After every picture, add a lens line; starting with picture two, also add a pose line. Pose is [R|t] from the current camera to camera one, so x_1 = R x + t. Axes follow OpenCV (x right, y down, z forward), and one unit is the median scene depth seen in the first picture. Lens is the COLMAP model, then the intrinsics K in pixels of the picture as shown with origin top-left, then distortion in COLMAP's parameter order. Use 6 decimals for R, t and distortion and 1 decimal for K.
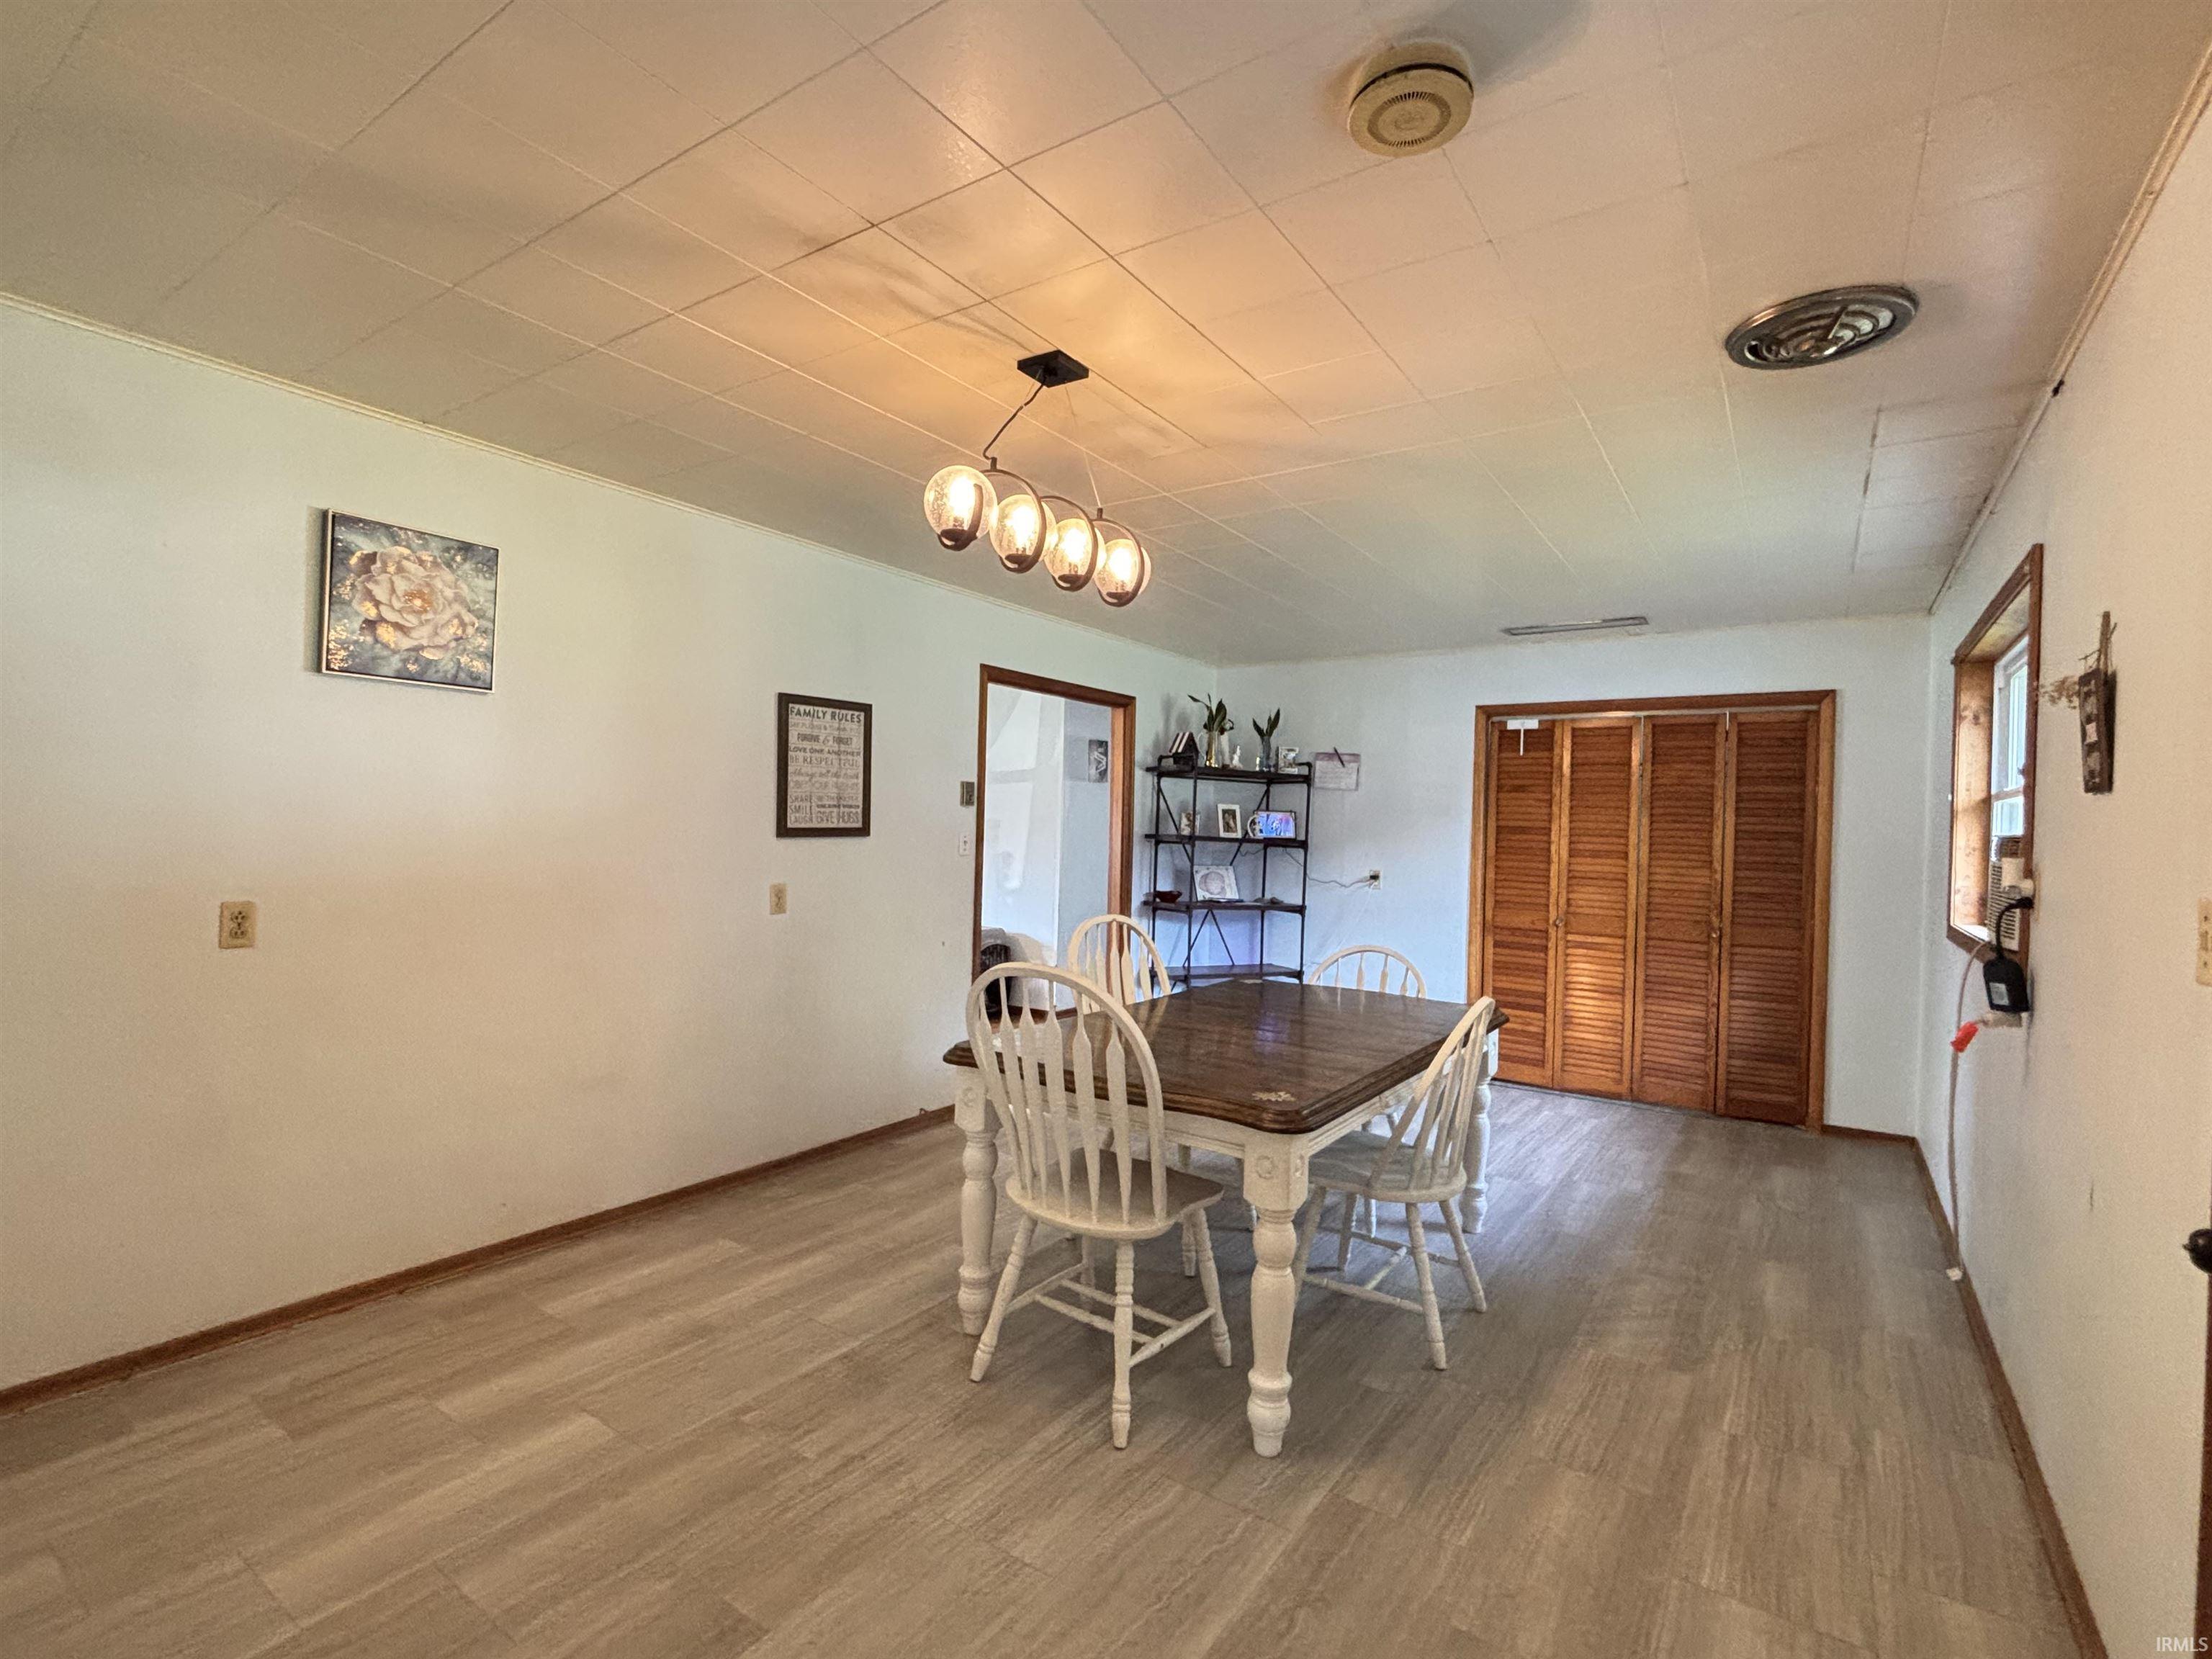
lens RADIAL K [[1030.5, 0, 1106.0], [0, 1030.5, 829.5], [0, 0, 1]] dist [0.016356, -0.011523]
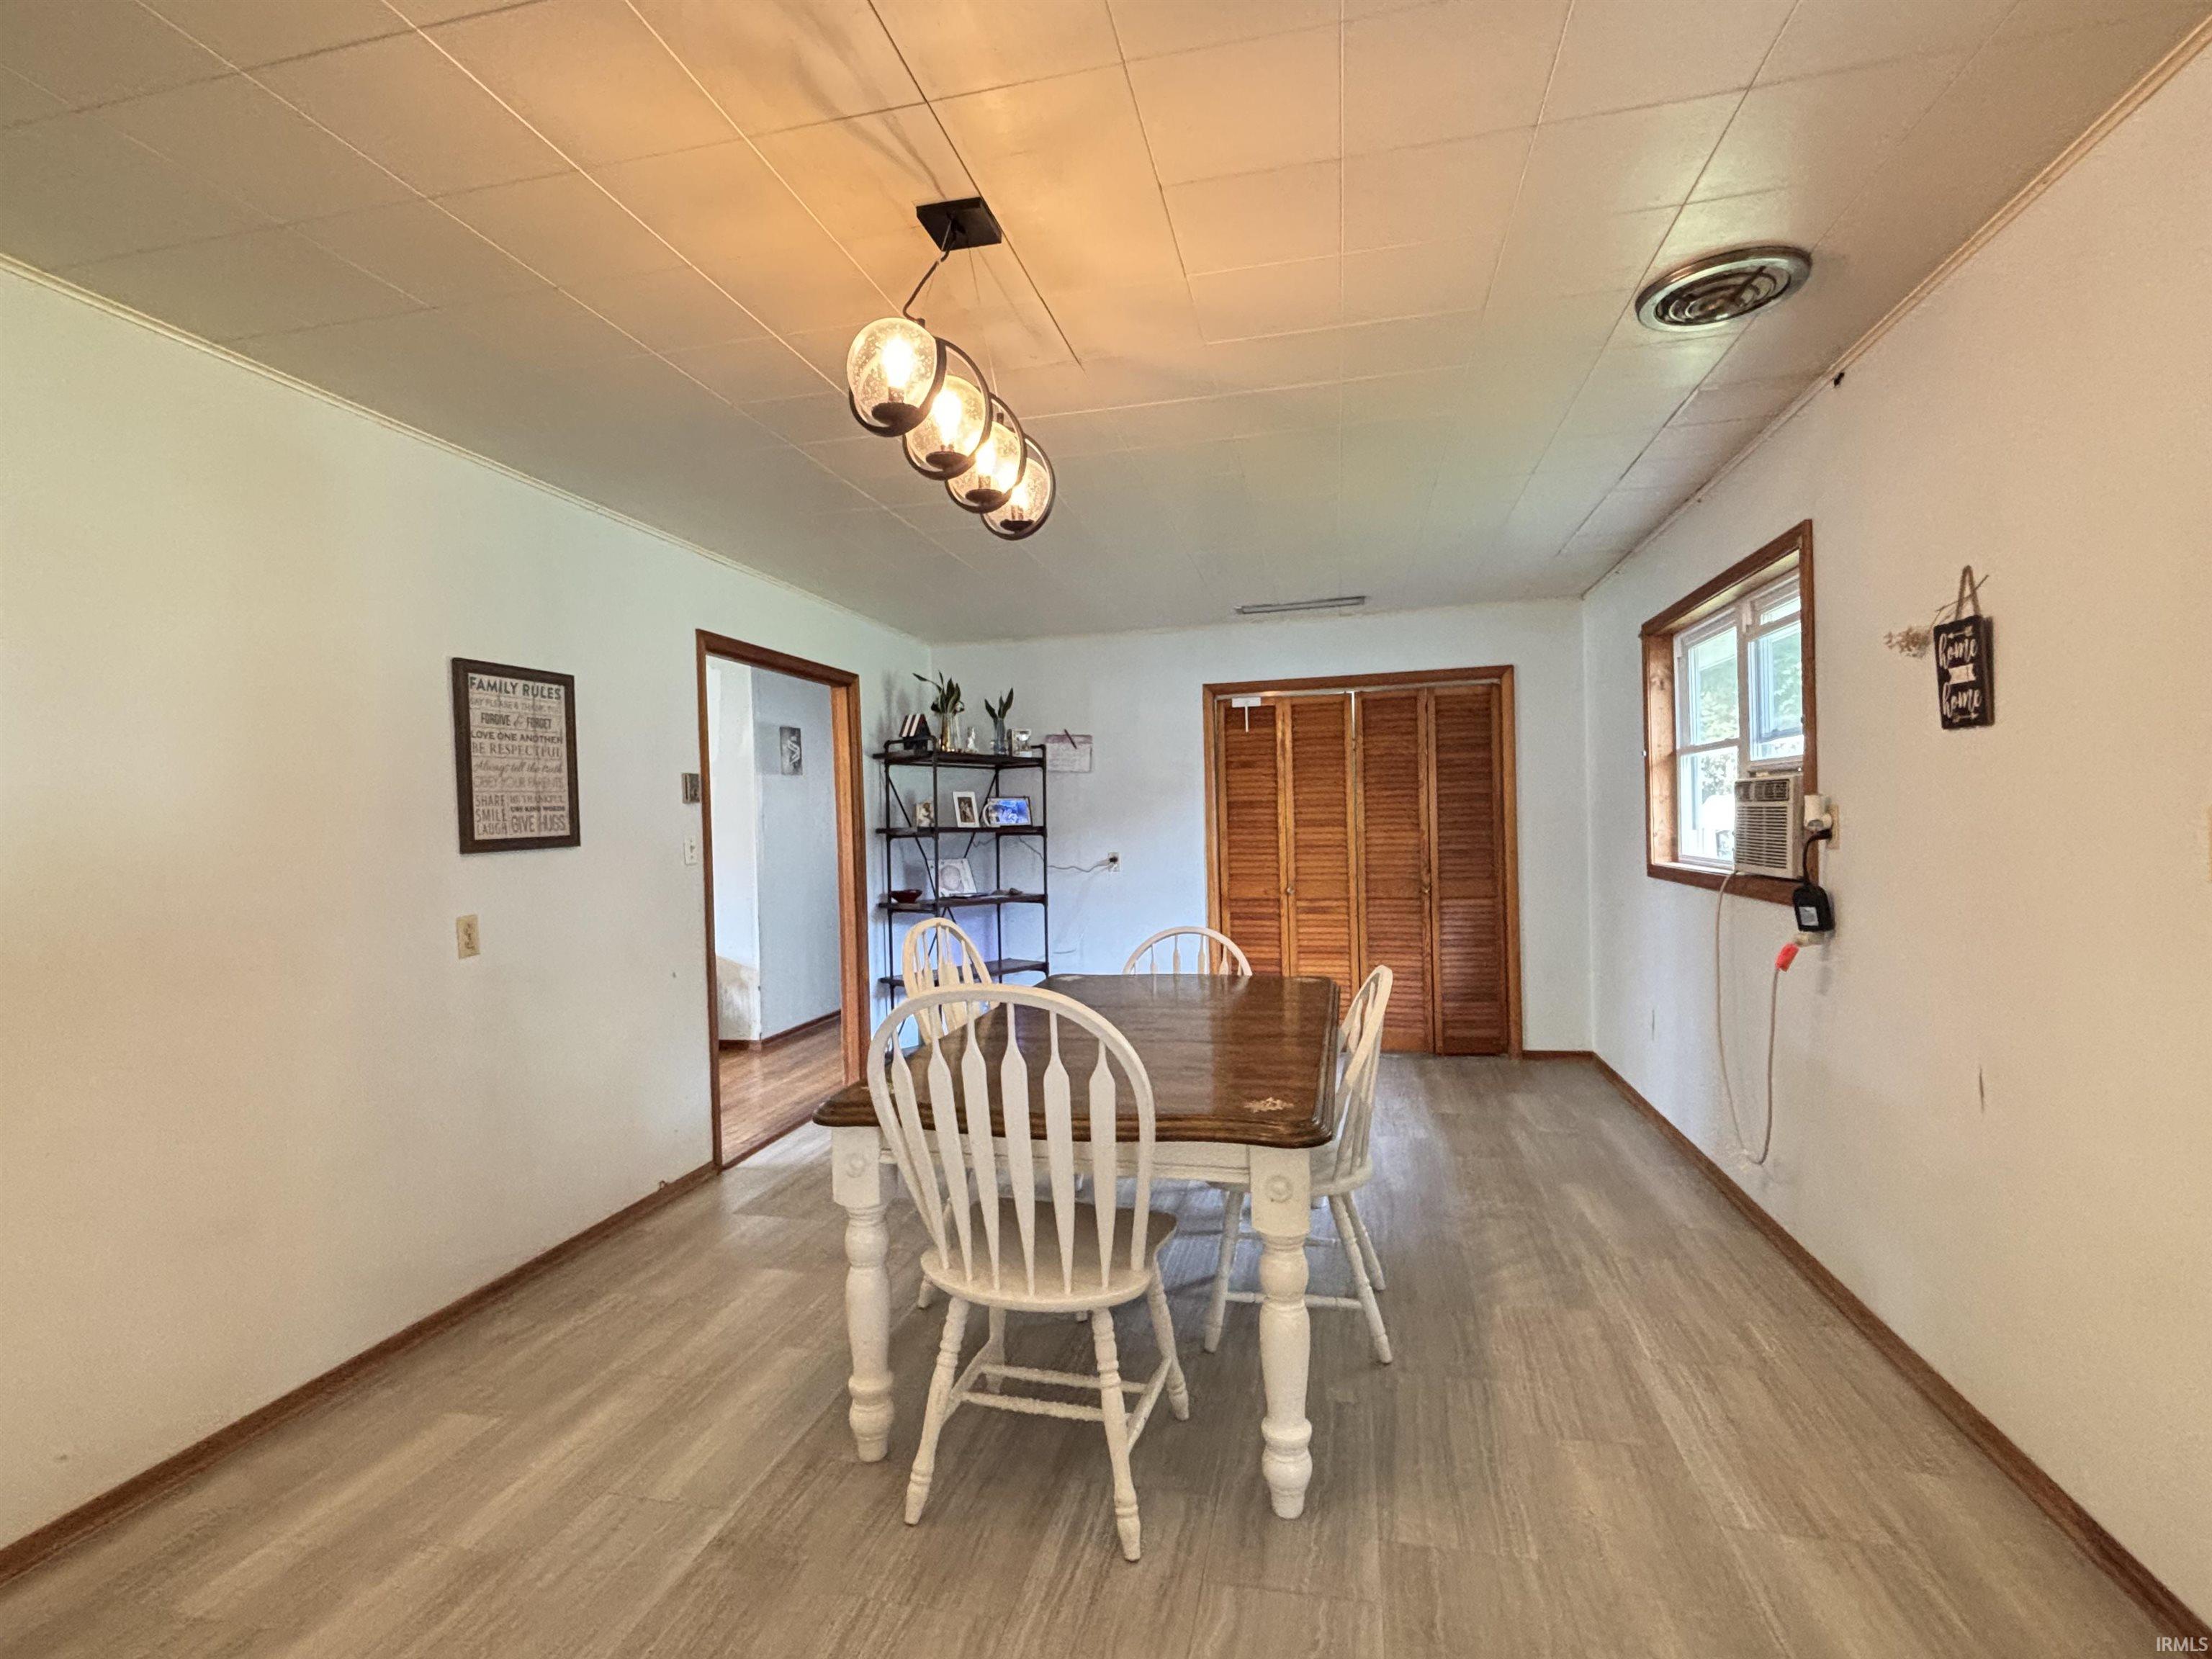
lens RADIAL K [[1030.5, 0, 1106.0], [0, 1030.5, 829.5], [0, 0, 1]] dist [0.016356, -0.011523]
pose [[0.929564, -0.055171, 0.364510, -0.128203], [0.053454, 0.998461, 0.014807, 0.003300], [-0.364765, 0.005721, 0.931082, 0.114394]]
